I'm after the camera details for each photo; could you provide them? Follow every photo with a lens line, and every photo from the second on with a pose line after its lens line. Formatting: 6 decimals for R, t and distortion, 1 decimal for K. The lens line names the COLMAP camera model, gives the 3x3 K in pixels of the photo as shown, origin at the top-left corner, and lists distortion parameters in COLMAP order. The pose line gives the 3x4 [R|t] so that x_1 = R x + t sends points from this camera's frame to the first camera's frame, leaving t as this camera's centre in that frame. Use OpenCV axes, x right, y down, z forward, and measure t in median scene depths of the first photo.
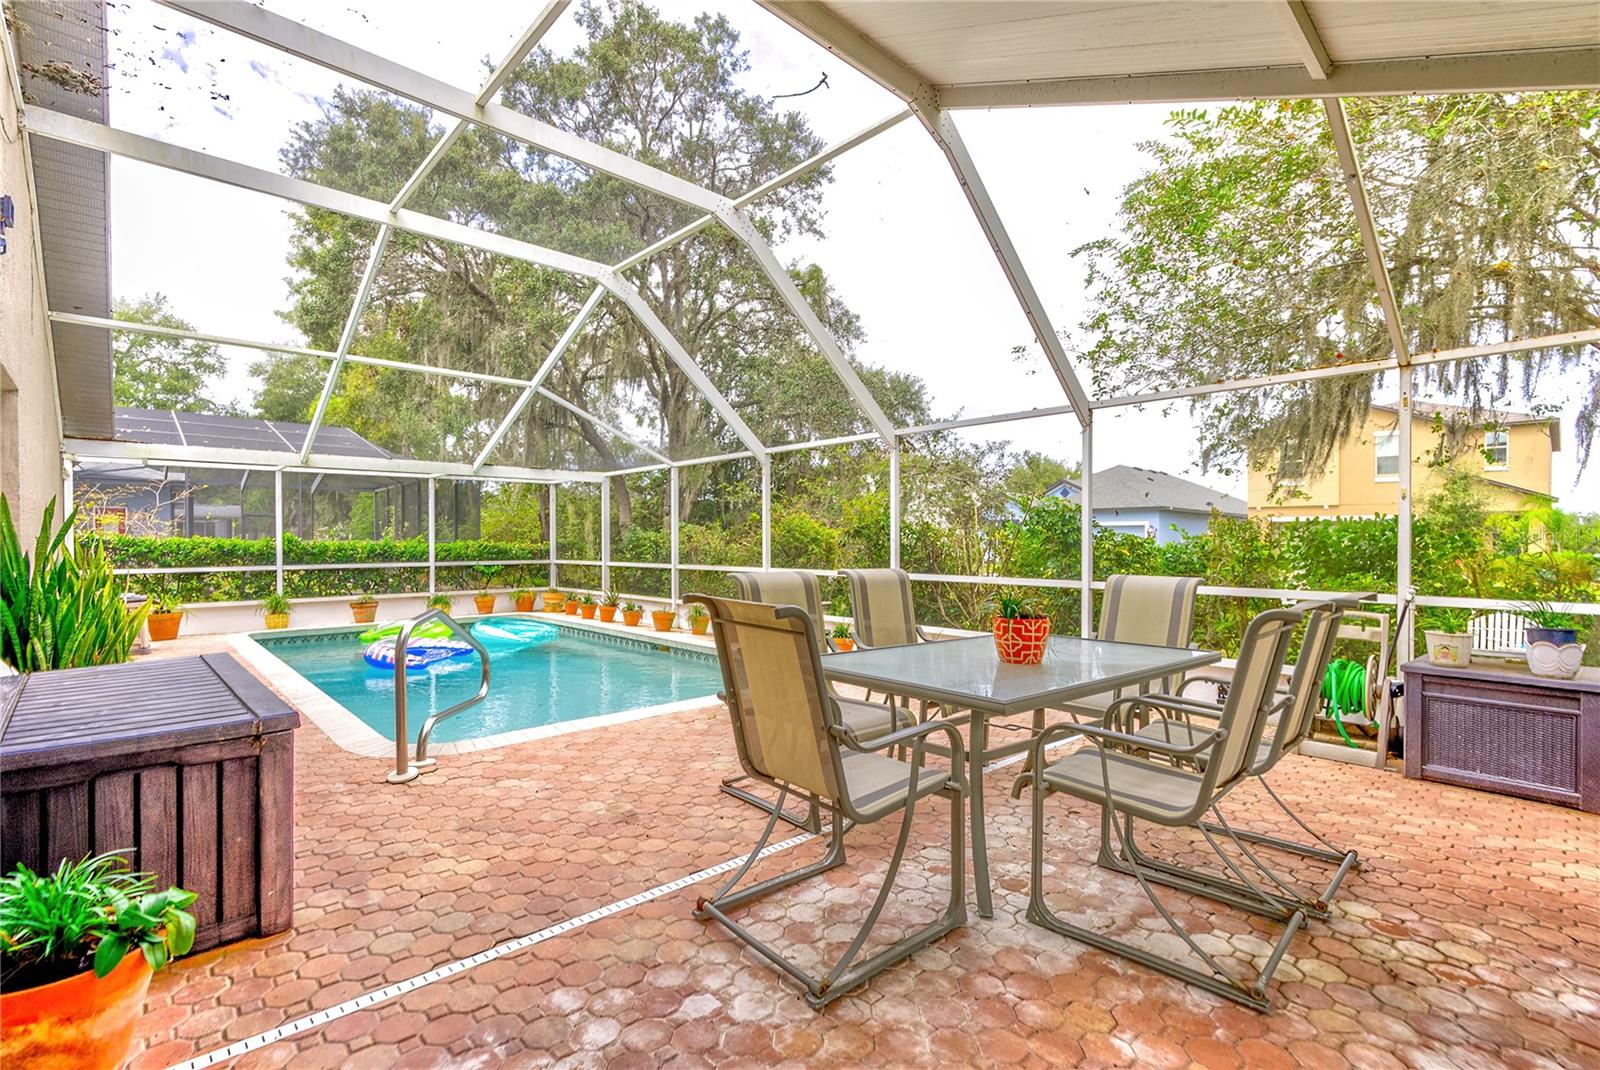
lens RADIAL K [[743.3, 0, 767.0], [0, 743.3, 554.4], [0, 0, 1]] dist [-0.000898, 0.001305]
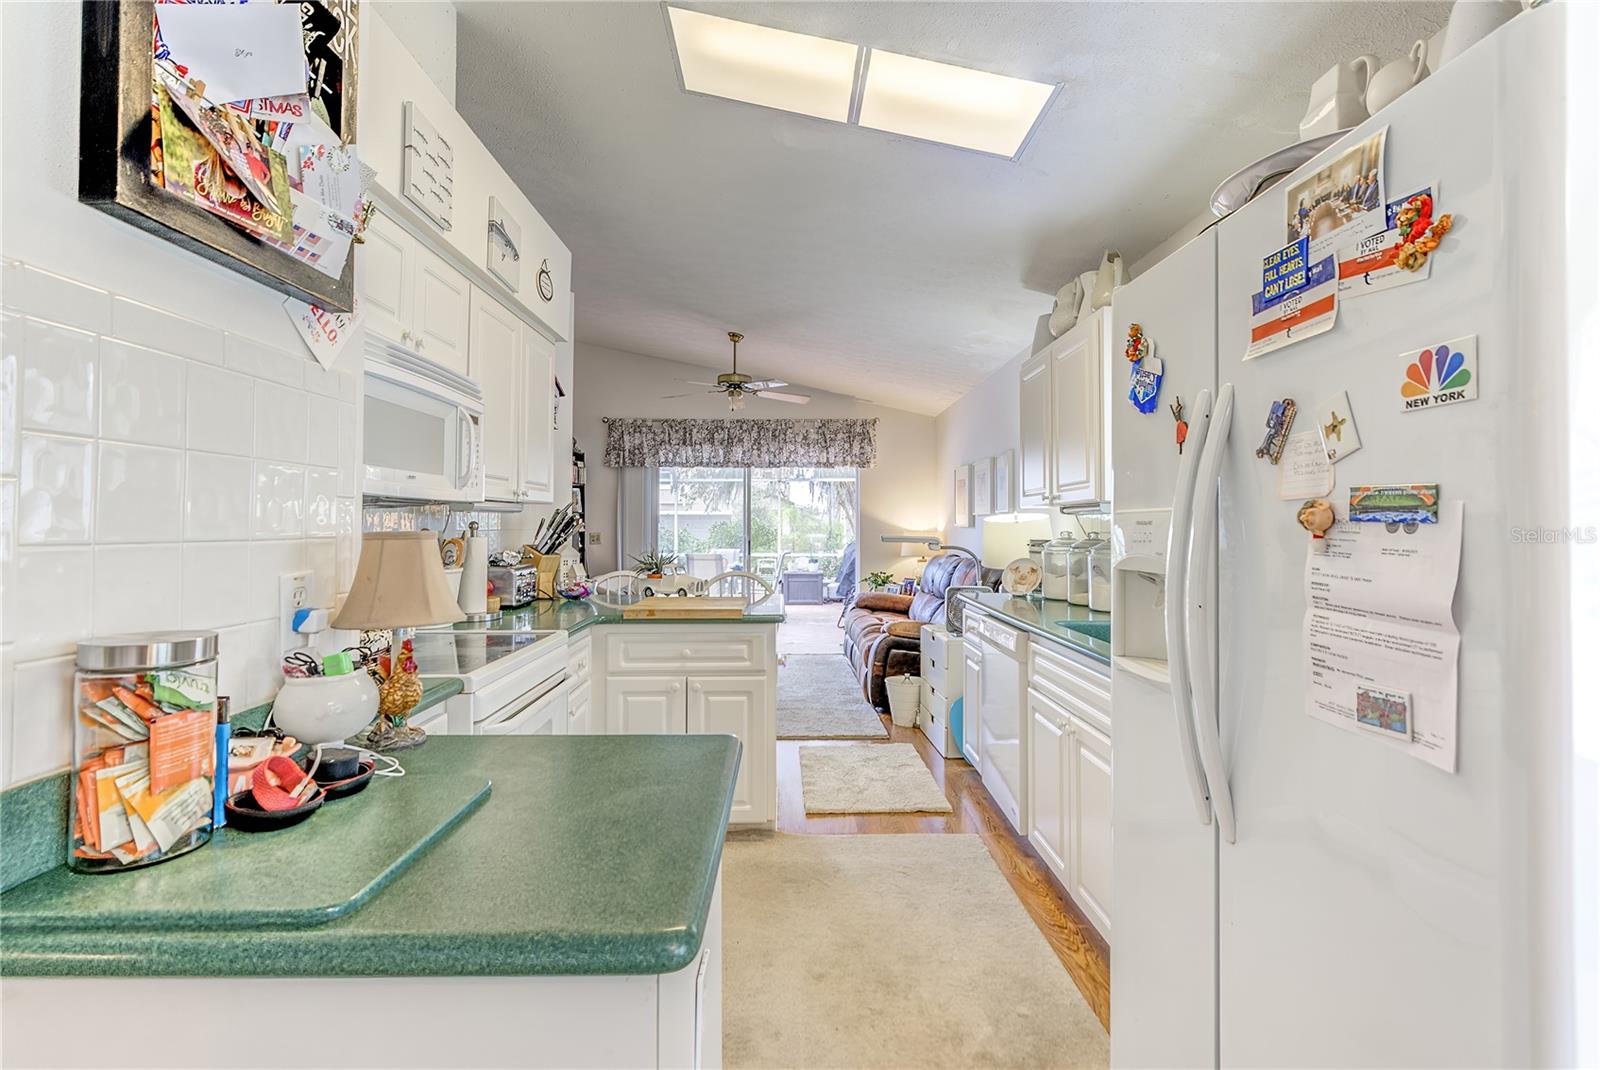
lens RADIAL K [[743.3, 0, 810.8], [0, 743.3, 521.9], [0, 0, 1]] dist [-0.000898, 0.001305]
pose [[0.661928, -0.001971, 0.749565, -1.470016], [0.021855, 0.999622, -0.016671, -0.022455], [-0.749249, 0.027417, 0.661721, -1.233997]]
